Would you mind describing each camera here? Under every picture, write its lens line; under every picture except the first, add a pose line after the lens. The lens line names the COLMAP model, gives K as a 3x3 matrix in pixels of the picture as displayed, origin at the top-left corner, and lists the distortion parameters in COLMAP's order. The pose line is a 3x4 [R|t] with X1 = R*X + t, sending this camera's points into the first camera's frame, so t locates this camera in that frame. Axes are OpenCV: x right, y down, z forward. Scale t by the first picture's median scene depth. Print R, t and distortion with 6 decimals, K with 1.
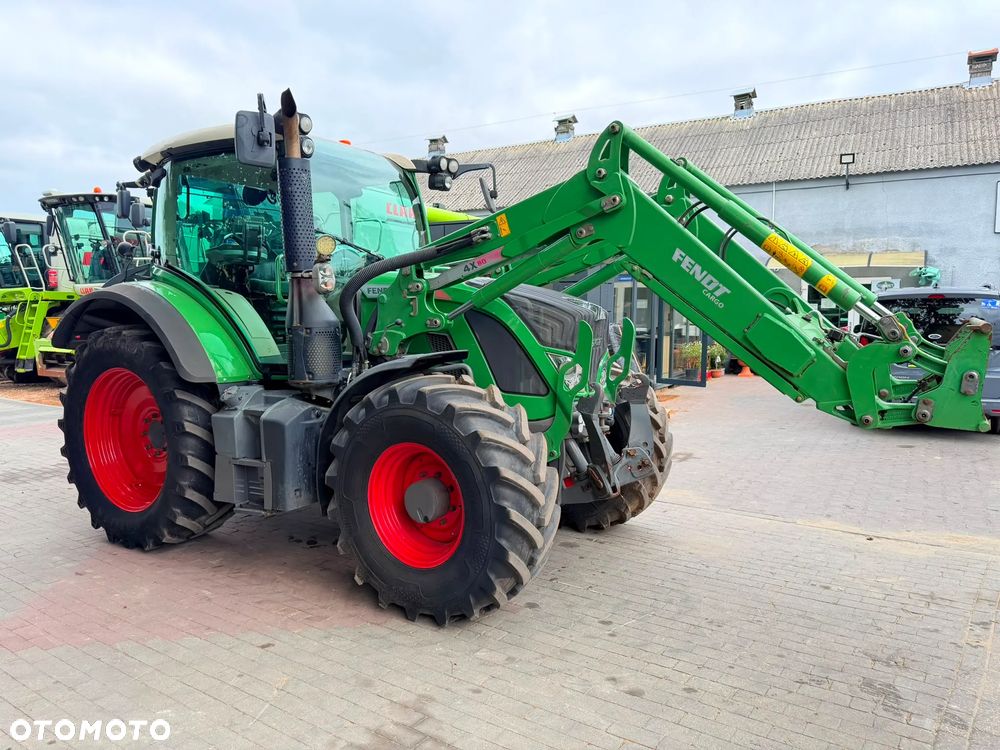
lens RADIAL K [[705.9, 0, 507.9], [0, 705.9, 377.3], [0, 0, 1]] dist [0.039047, -0.049711]
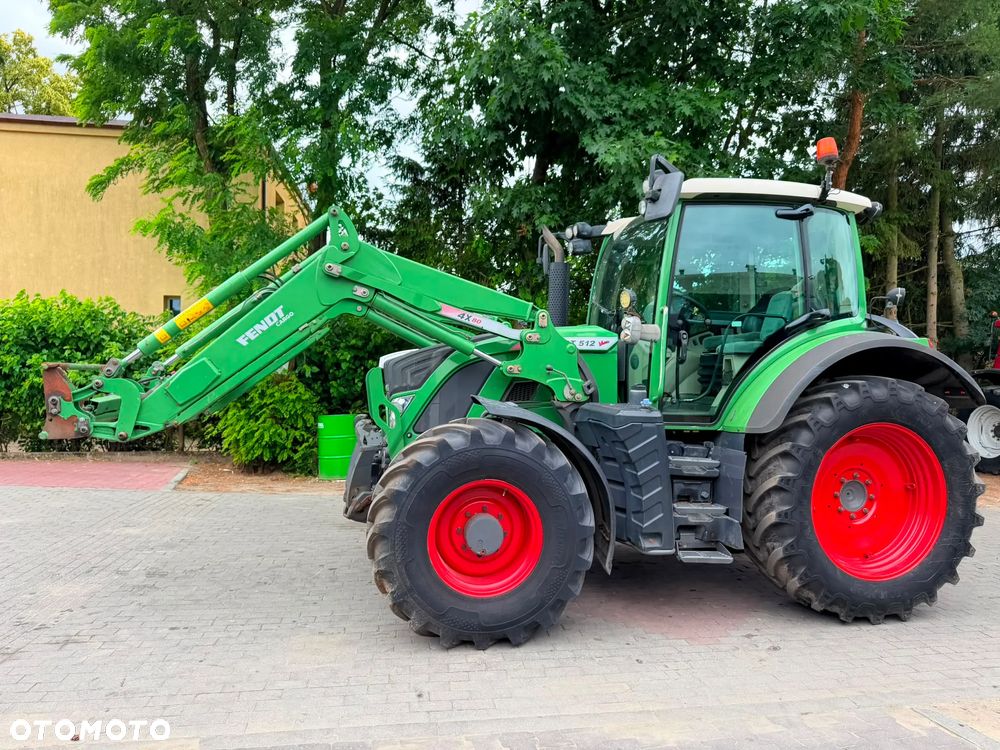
lens RADIAL K [[700.6, 0, 507.0], [0, 700.6, 378.5], [0, 0, 1]] dist [0.068126, -0.092071]
pose [[-0.710473, -0.003030, -0.703718, 0.779575], [-0.083159, 0.993346, 0.079680, -0.172278], [0.698793, 0.115131, -0.705998, 1.901195]]
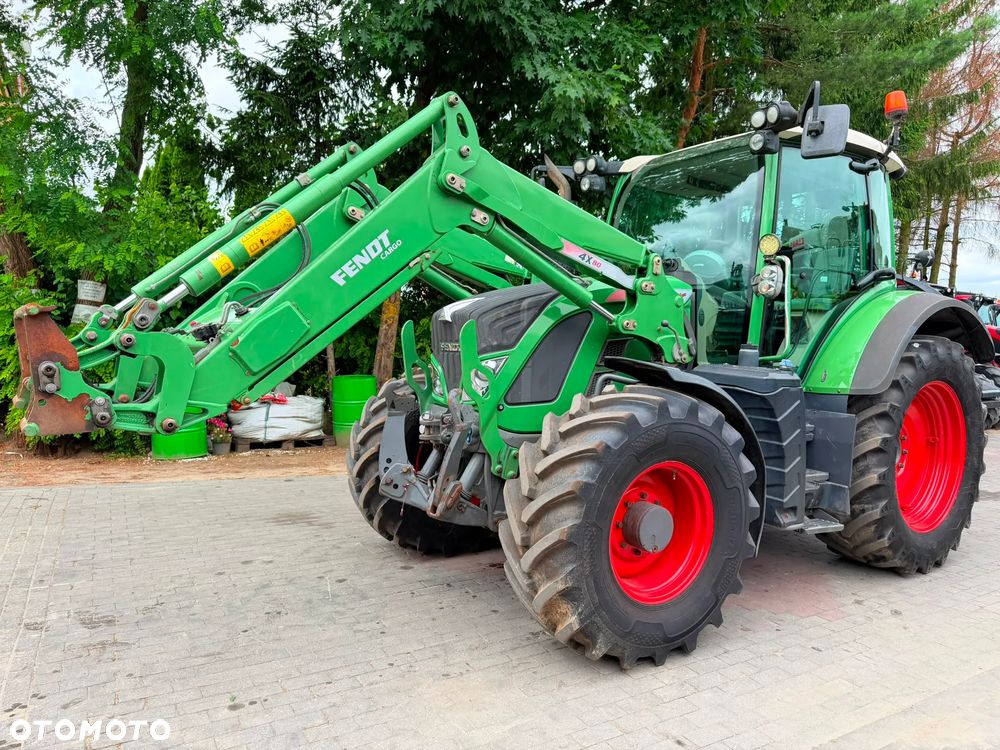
lens RADIAL K [[703.7, 0, 499.0], [0, 703.7, 377.1], [0, 0, 1]] dist [0.044104, -0.045138]
pose [[-0.396937, 0.050418, -0.916460, 0.904539], [-0.114927, 0.987902, 0.104125, -0.111412], [0.910622, 0.146657, -0.386340, 1.366036]]
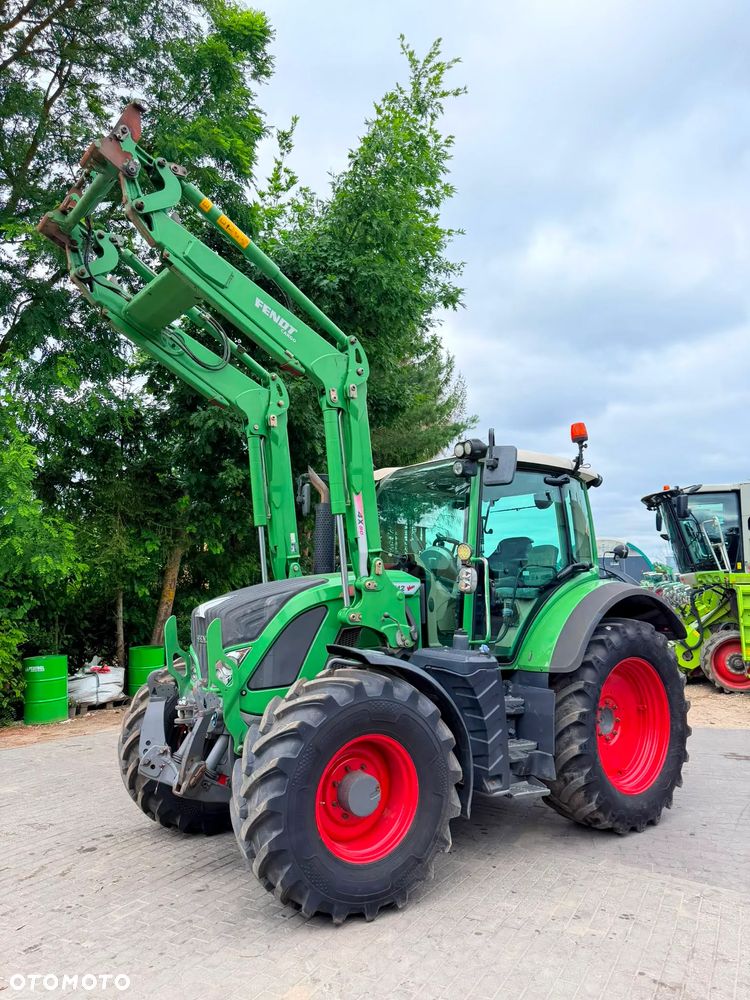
lens RADIAL K [[712.8, 0, 376.7], [0, 712.8, 489.4], [0, 0, 1]] dist [0.128311, -0.256476]
pose [[-0.334635, -0.132469, -0.932991, 1.055211], [-0.103865, 0.989223, -0.103200, -0.186262], [0.936606, 0.062371, -0.344787, 1.555699]]
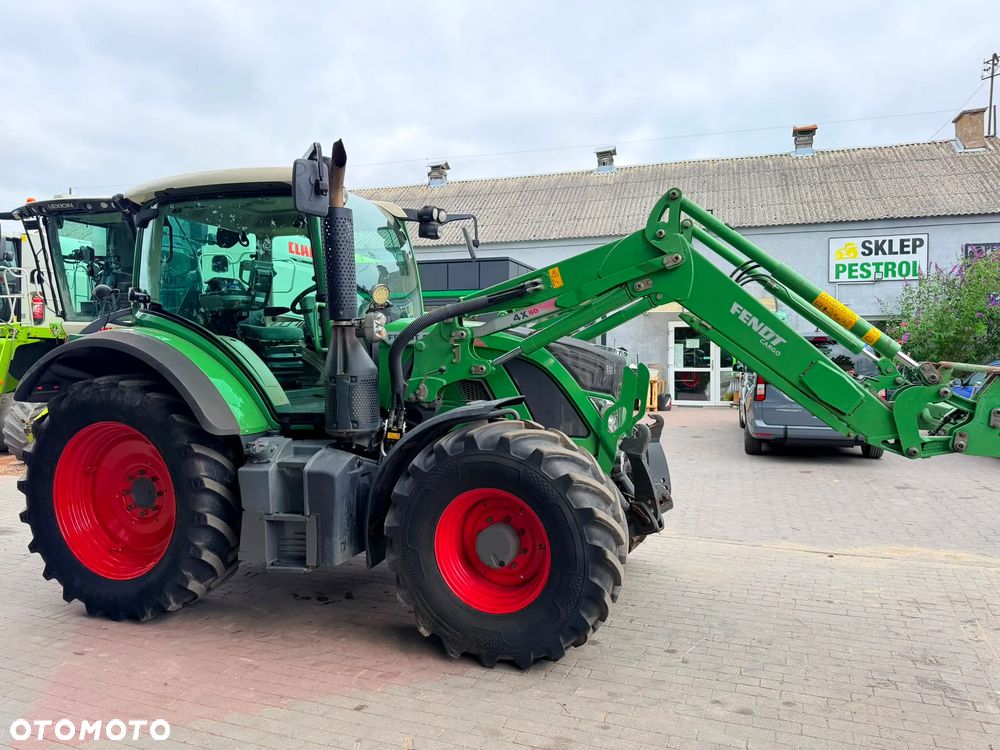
lens RADIAL K [[706.2, 0, 498.2], [0, 706.2, 373.8], [0, 0, 1]] dist [0.030120, -0.035270]
pose [[0.977518, -0.012282, 0.210496, -0.278288], [0.024670, 0.998108, -0.056326, -0.012267], [-0.209406, 0.060253, 0.975971, -0.005324]]
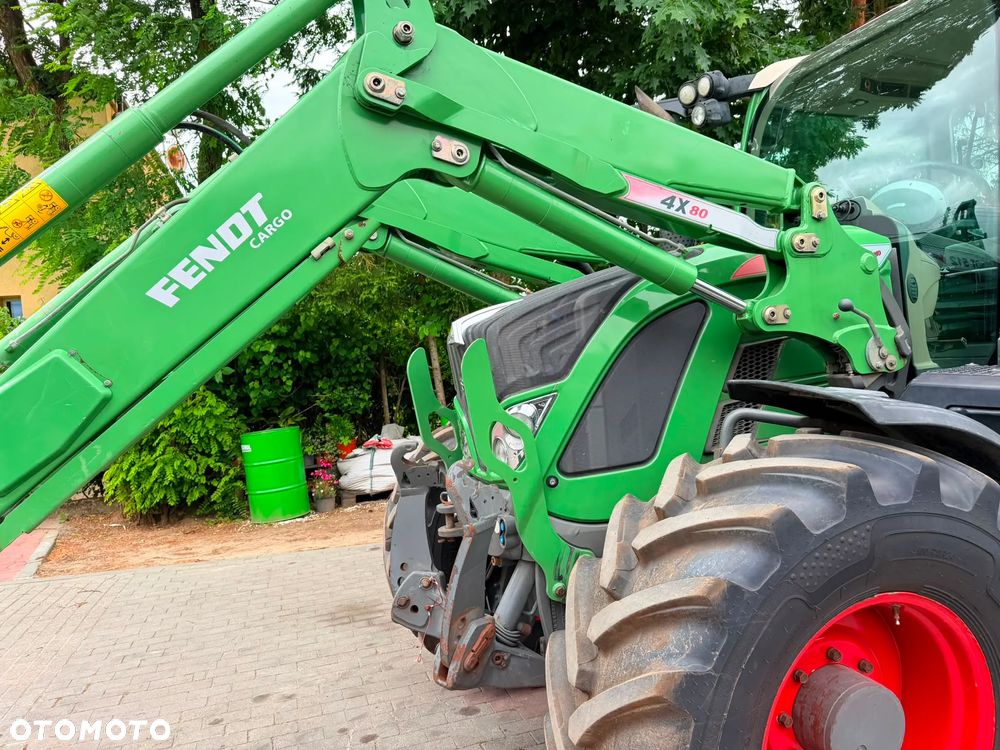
lens RADIAL K [[709.4, 0, 492.2], [0, 709.4, 377.9], [0, 0, 1]] dist [0.000308, -0.004142]
pose [[-0.603029, 0.082299, -0.793462, 0.540994], [0.004581, 0.995005, 0.099722, -0.109643], [0.797706, 0.056500, -0.600394, 1.304840]]
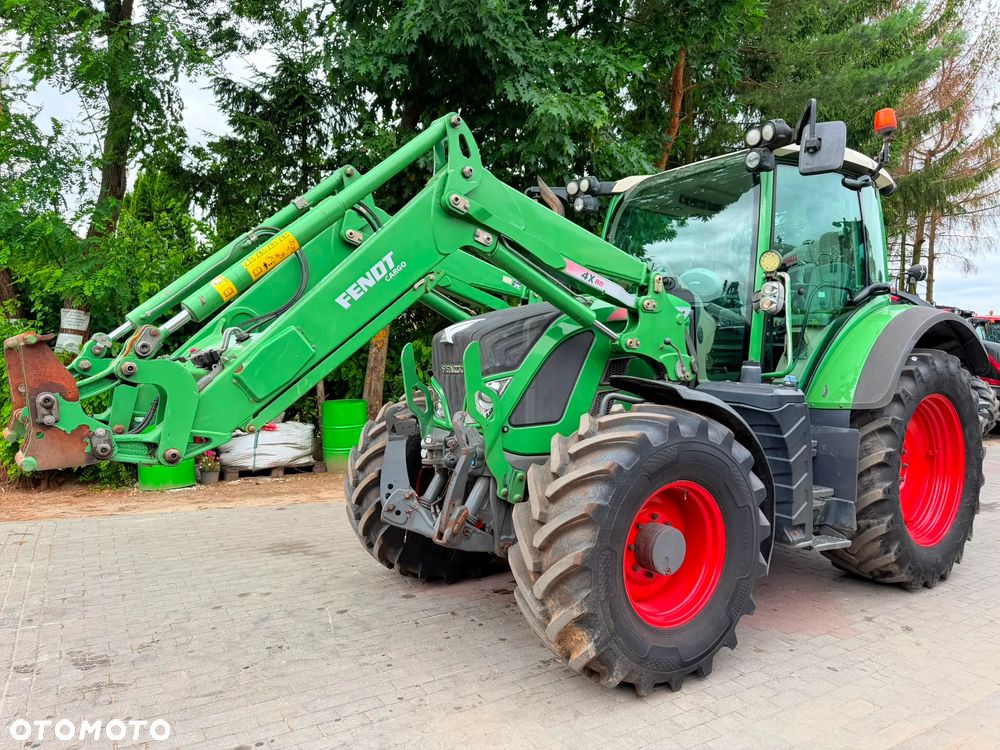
lens RADIAL K [[703.0, 0, 499.1], [0, 703.0, 378.4], [0, 0, 1]] dist [0.046187, -0.045113]
pose [[-0.374333, 0.031754, -0.926750, 0.901724], [-0.097327, 0.992548, 0.073321, -0.107919], [0.922172, 0.117644, -0.368453, 1.338803]]
